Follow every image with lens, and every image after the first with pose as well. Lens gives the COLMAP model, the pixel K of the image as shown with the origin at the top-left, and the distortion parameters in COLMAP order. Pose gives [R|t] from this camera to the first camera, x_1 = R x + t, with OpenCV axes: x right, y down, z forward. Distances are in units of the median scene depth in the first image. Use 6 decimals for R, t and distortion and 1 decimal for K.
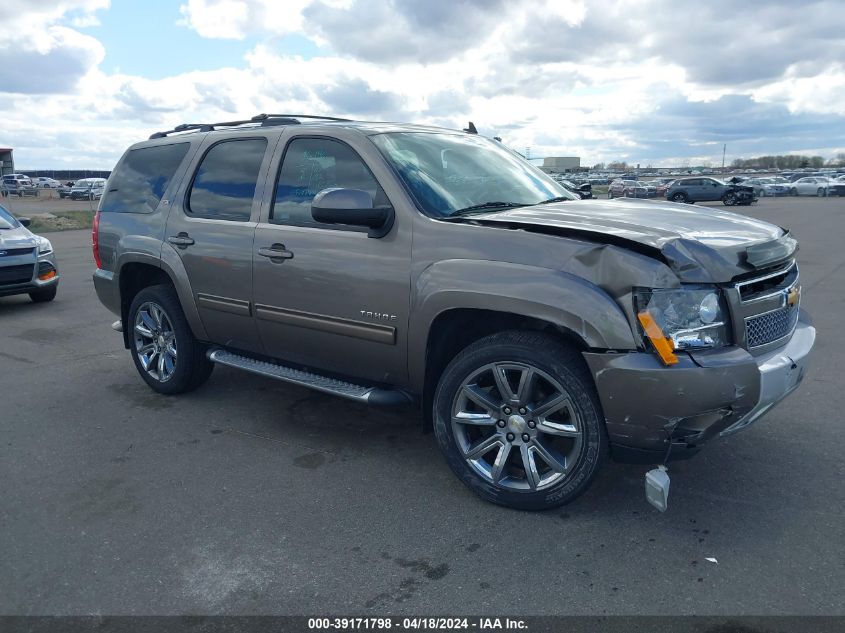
lens RADIAL K [[656.2, 0, 422.5], [0, 656.2, 316.5], [0, 0, 1]] dist [0.008903, -0.004802]
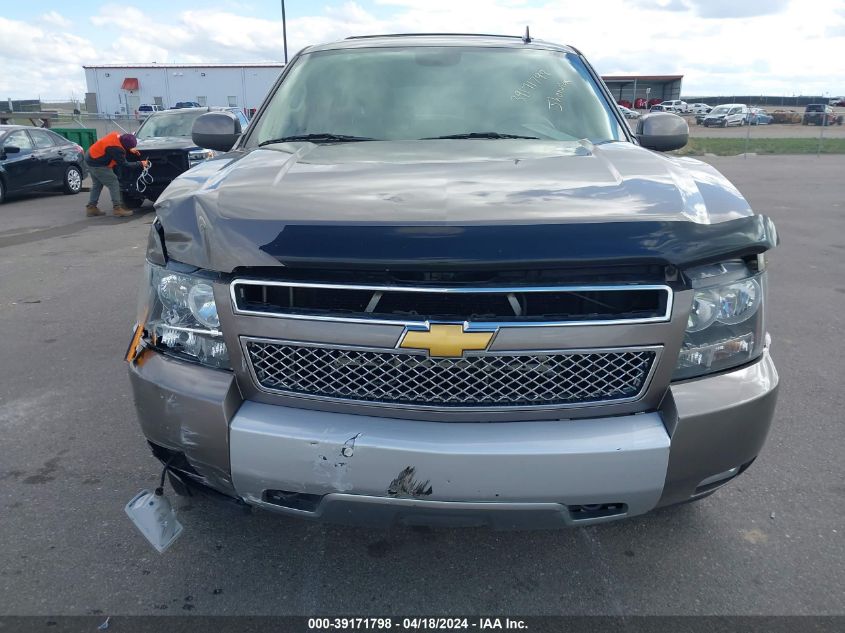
lens RADIAL K [[656.2, 0, 422.5], [0, 656.2, 316.5], [0, 0, 1]] dist [0.008903, -0.004802]
pose [[0.616248, 0.251580, -0.746288, 1.064062], [-0.172743, 0.967708, 0.183579, -0.161282], [0.768374, 0.015786, 0.639806, 0.736730]]
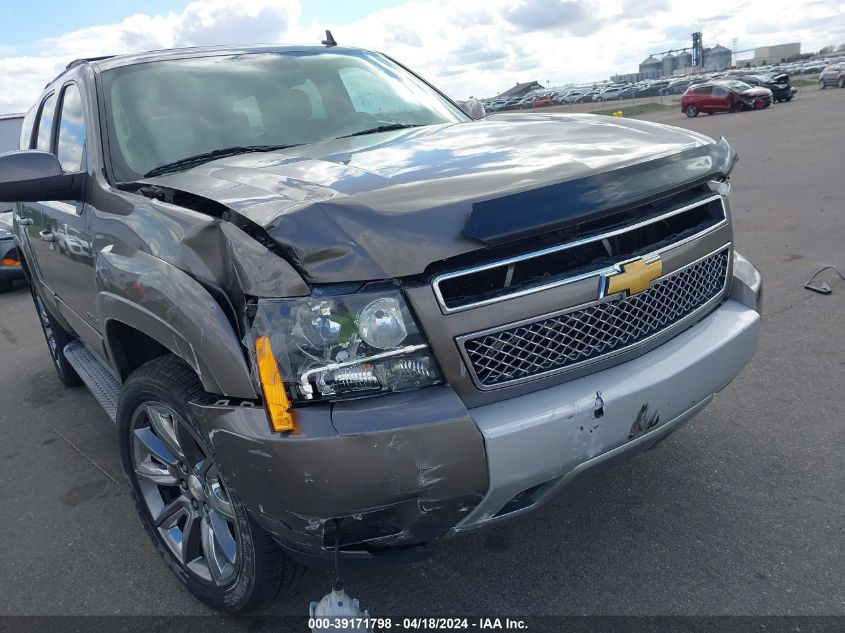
lens RADIAL K [[656.2, 0, 422.5], [0, 656.2, 316.5], [0, 0, 1]] dist [0.008903, -0.004802]
pose [[0.957614, -0.027682, -0.286721, 0.622934], [0.058222, 0.993428, 0.098543, -0.071425], [0.282109, -0.111059, 0.952933, 0.473484]]
